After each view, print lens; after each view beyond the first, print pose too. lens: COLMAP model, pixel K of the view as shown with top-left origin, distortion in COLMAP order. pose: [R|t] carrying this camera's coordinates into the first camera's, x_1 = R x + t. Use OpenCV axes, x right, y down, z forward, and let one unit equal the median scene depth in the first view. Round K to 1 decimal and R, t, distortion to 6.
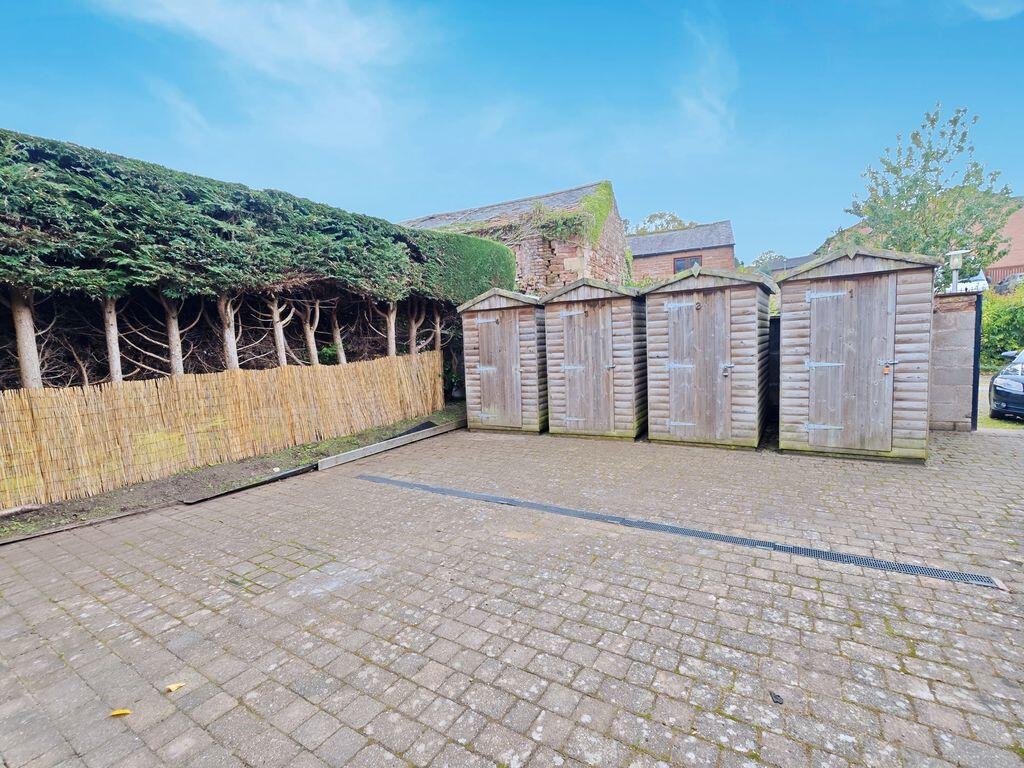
lens RADIAL K [[451.0, 0, 509.1], [0, 451.0, 382.6], [0, 0, 1]] dist [-0.001453, 0.000644]
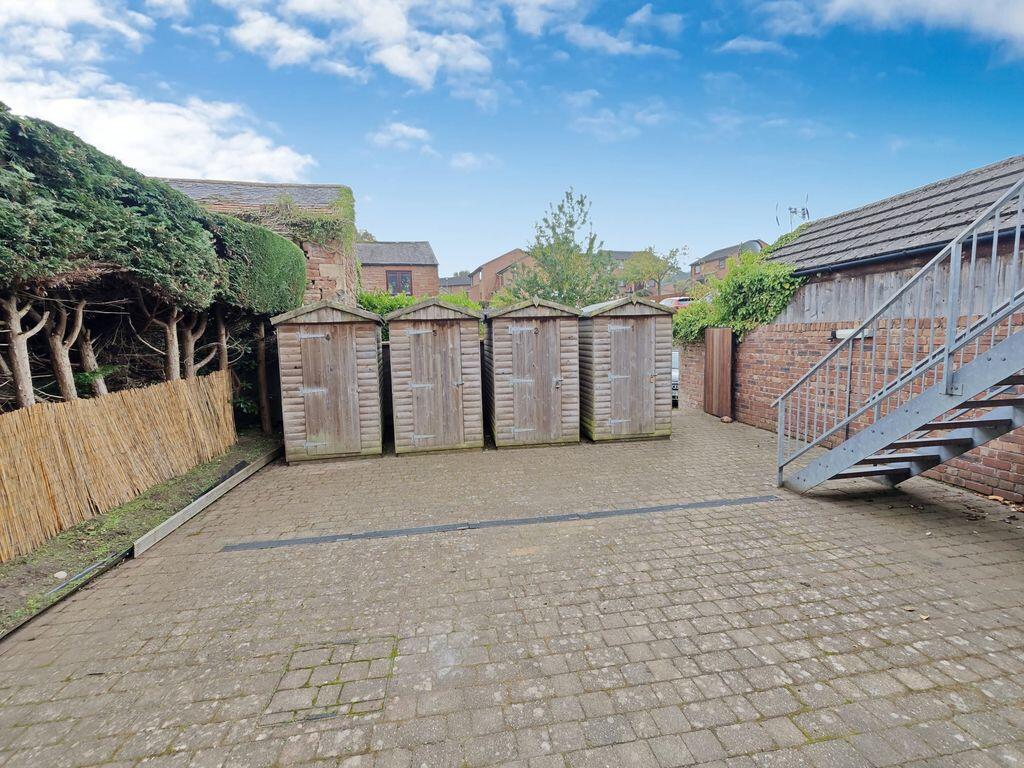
lens RADIAL K [[451.0, 0, 510.6], [0, 451.0, 385.2], [0, 0, 1]] dist [-0.001453, 0.000644]
pose [[0.765088, -0.045154, 0.642340, -0.439676], [0.050042, 0.998691, 0.010599, -0.043285], [-0.641978, 0.024035, 0.766346, 0.127653]]
